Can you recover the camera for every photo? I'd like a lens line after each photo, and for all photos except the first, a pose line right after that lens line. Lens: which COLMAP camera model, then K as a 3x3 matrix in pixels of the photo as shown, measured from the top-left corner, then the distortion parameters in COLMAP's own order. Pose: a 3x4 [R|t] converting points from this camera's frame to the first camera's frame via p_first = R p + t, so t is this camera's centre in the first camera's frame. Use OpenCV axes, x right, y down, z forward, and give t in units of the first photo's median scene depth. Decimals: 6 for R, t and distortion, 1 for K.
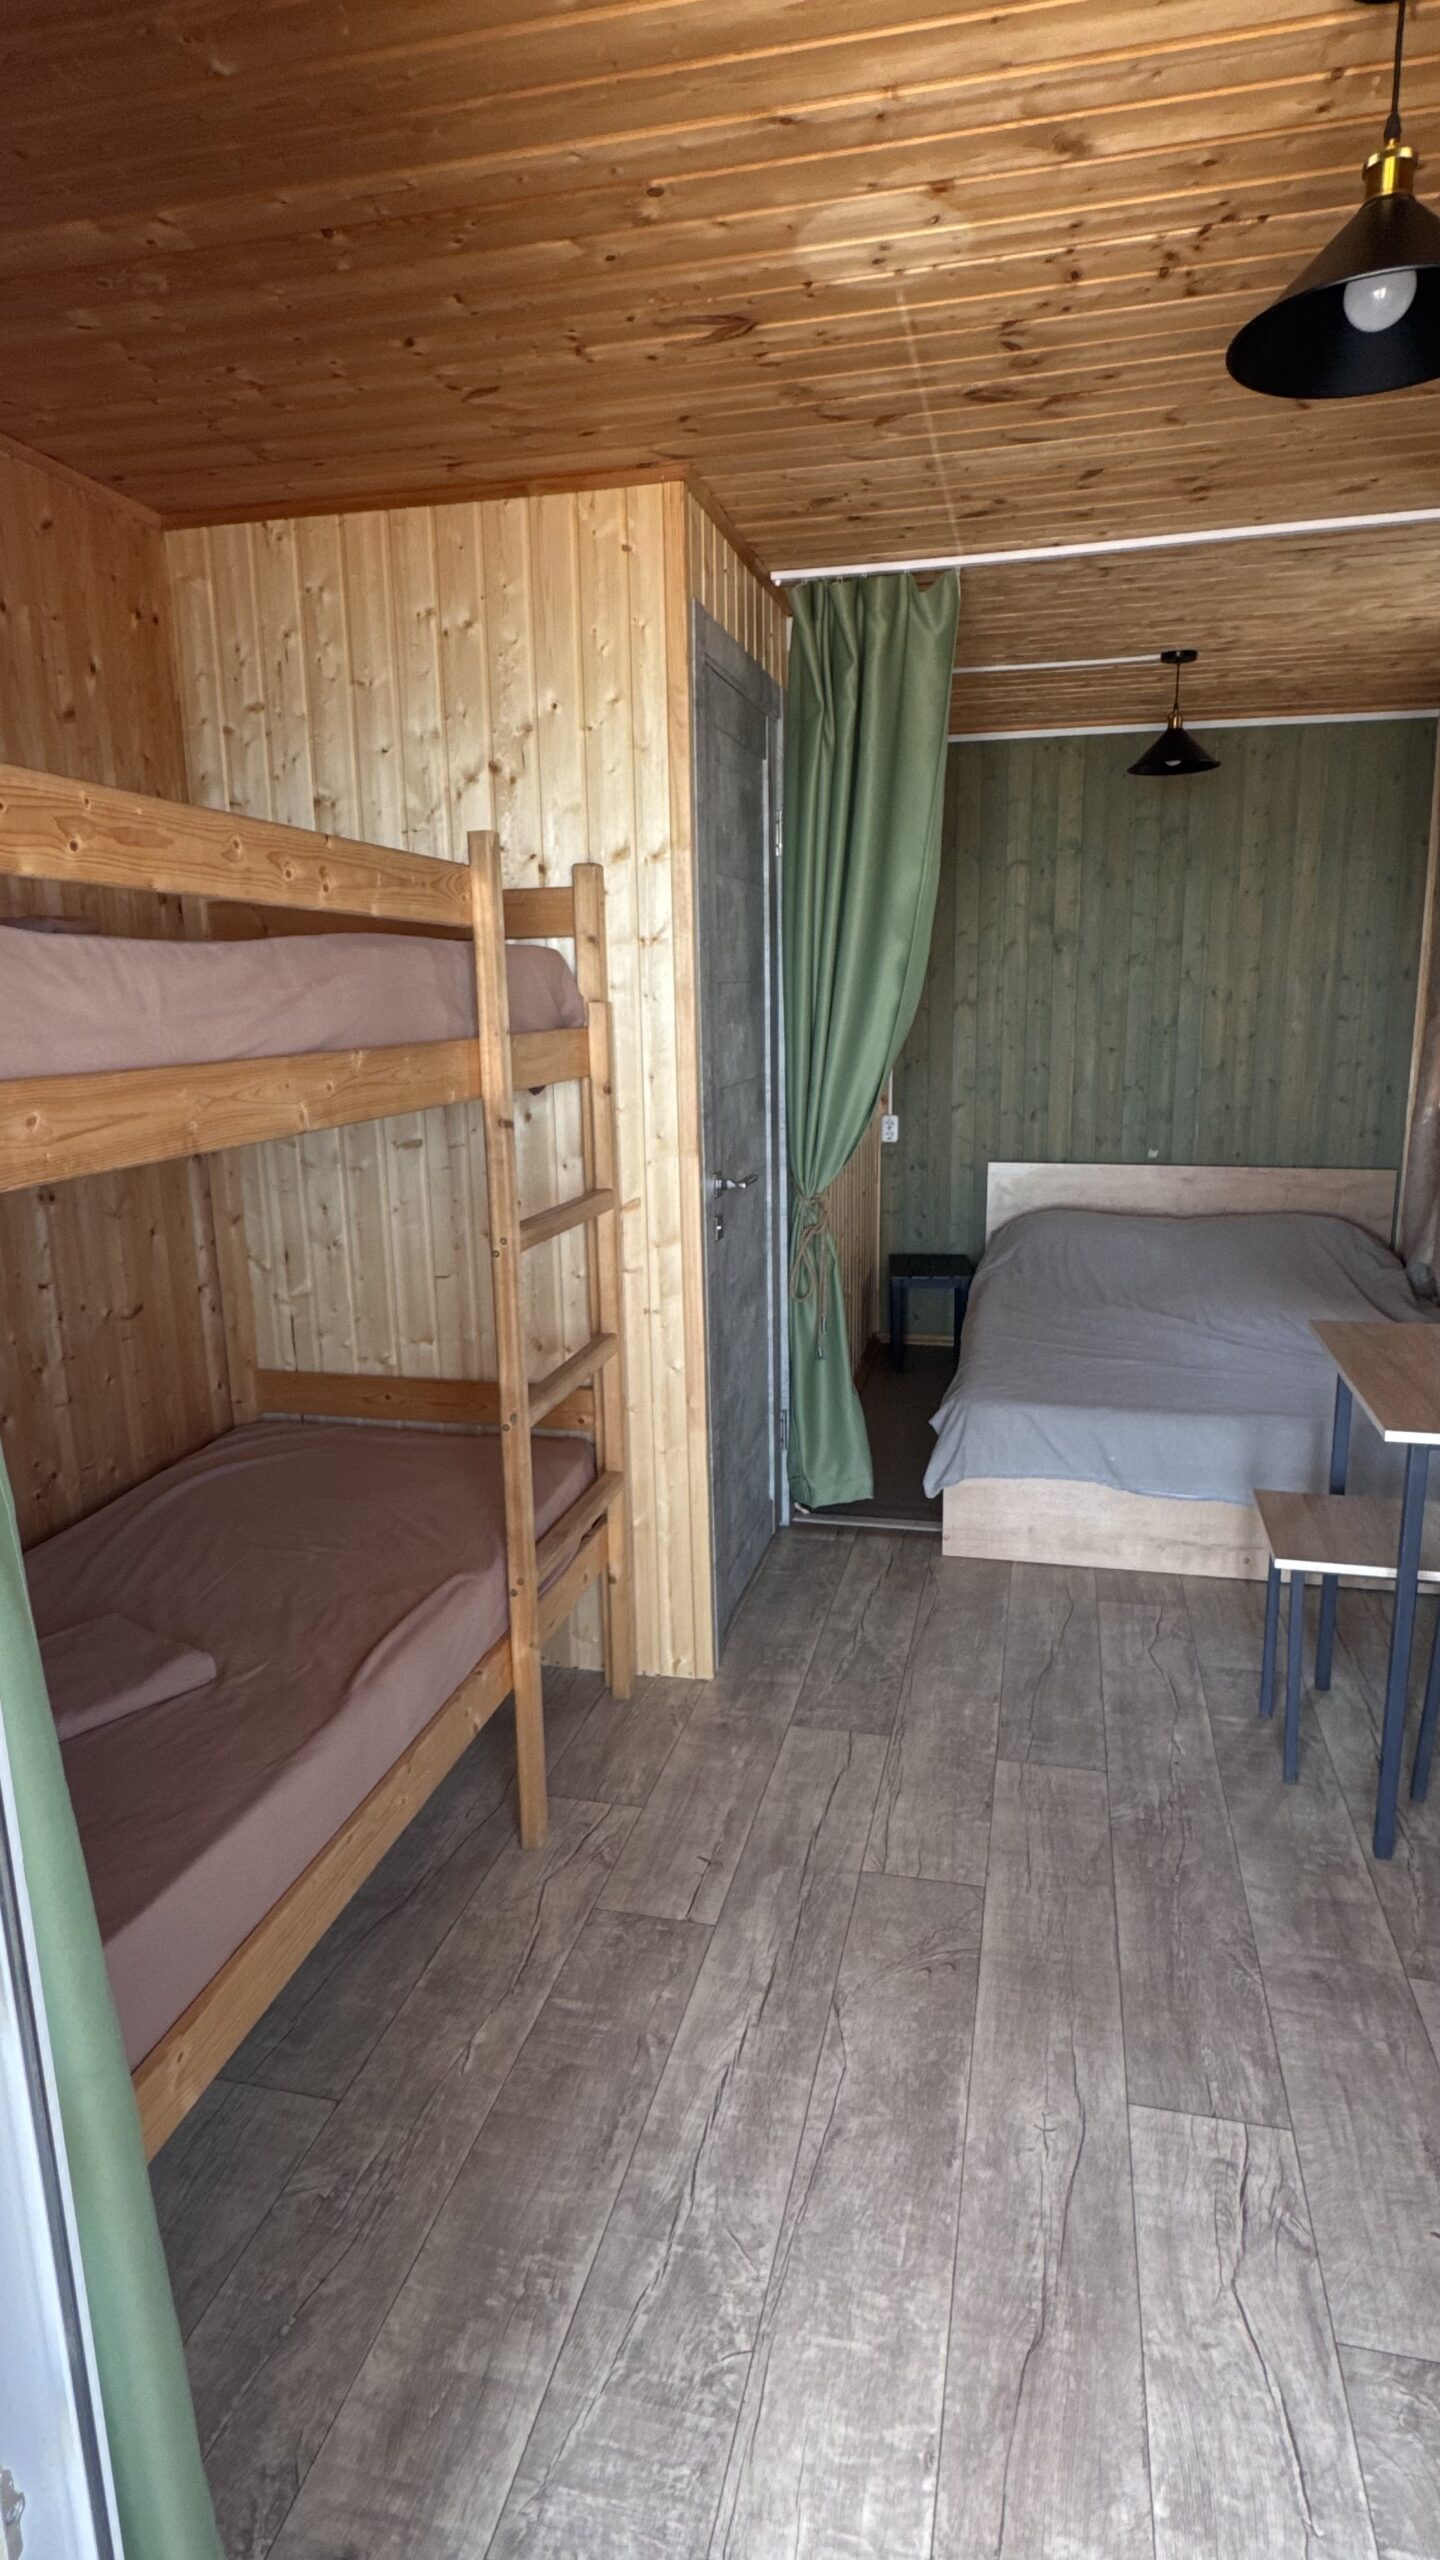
lens RADIAL K [[1391.4, 0, 722.5], [0, 1391.4, 1283.6], [0, 0, 1]] dist [-0.004442, -0.000097]
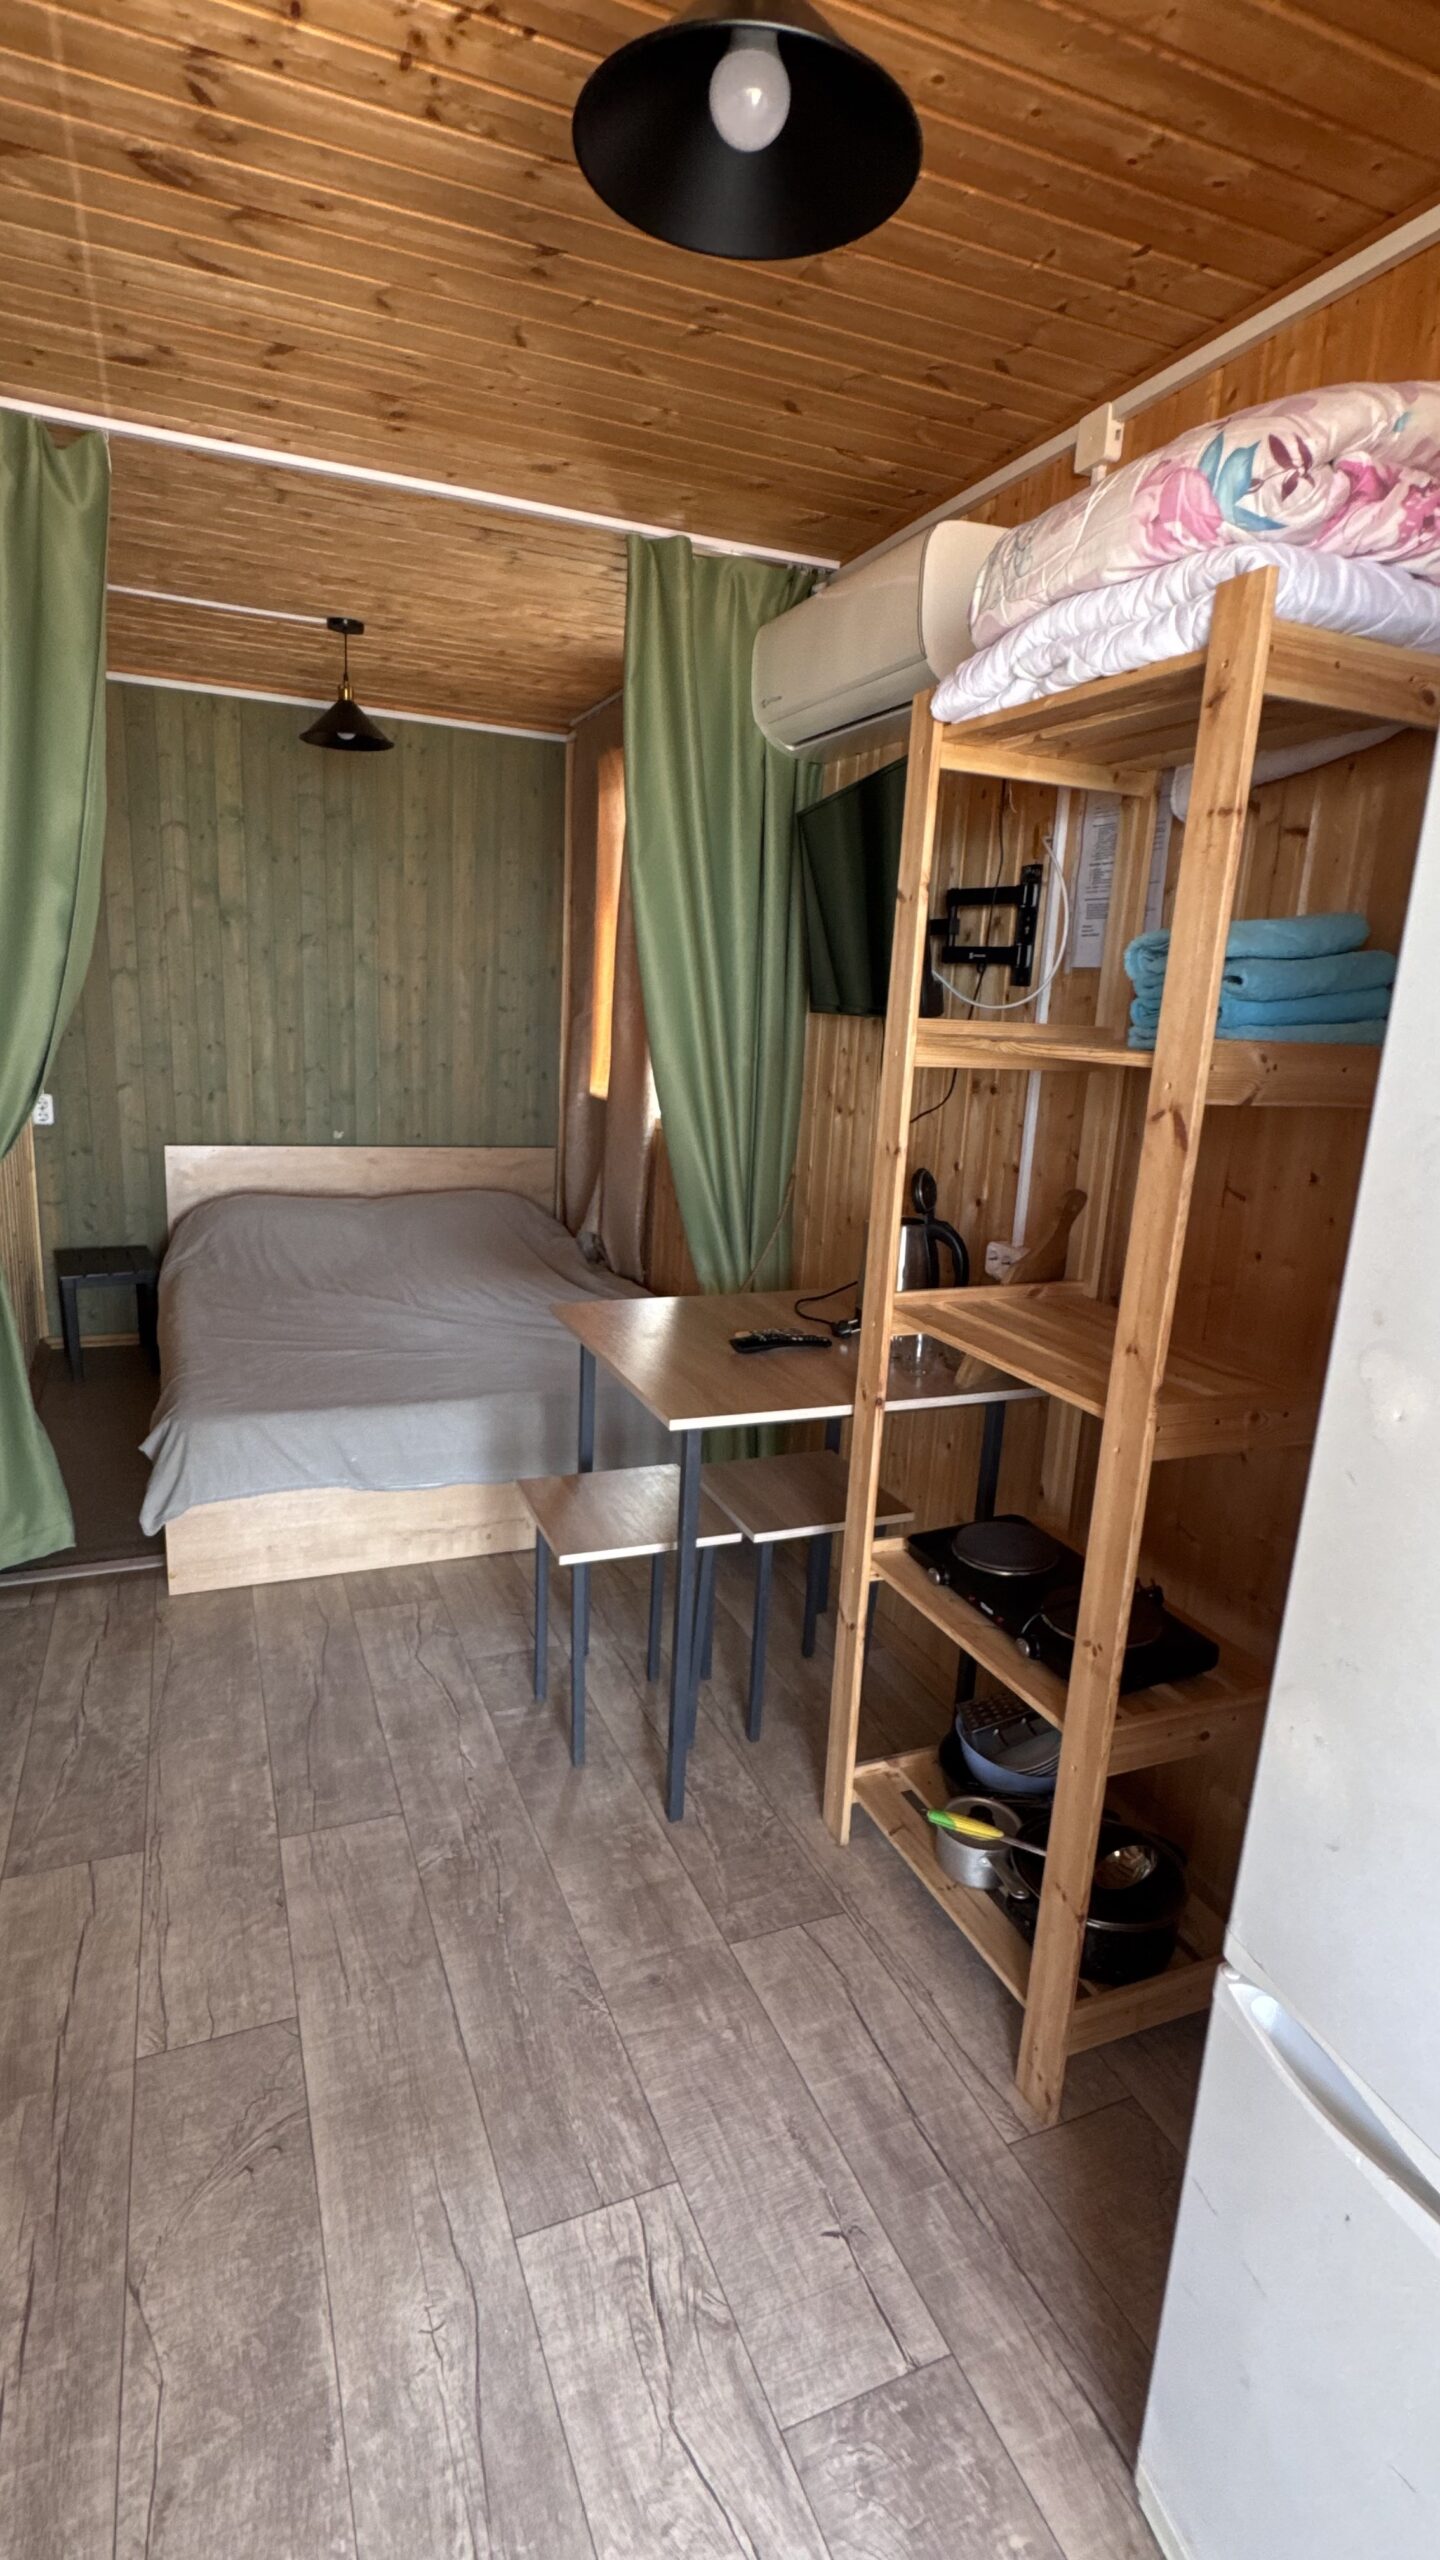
lens RADIAL K [[1211.2, 0, 702.3], [0, 1211.2, 1280.6], [0, 0, 1]] dist [-0.002142, -0.000523]
pose [[0.803066, -0.079076, 0.590620, -0.010864], [0.059219, 0.996840, 0.052944, -0.031567], [-0.592940, -0.007541, 0.805211, 0.222021]]
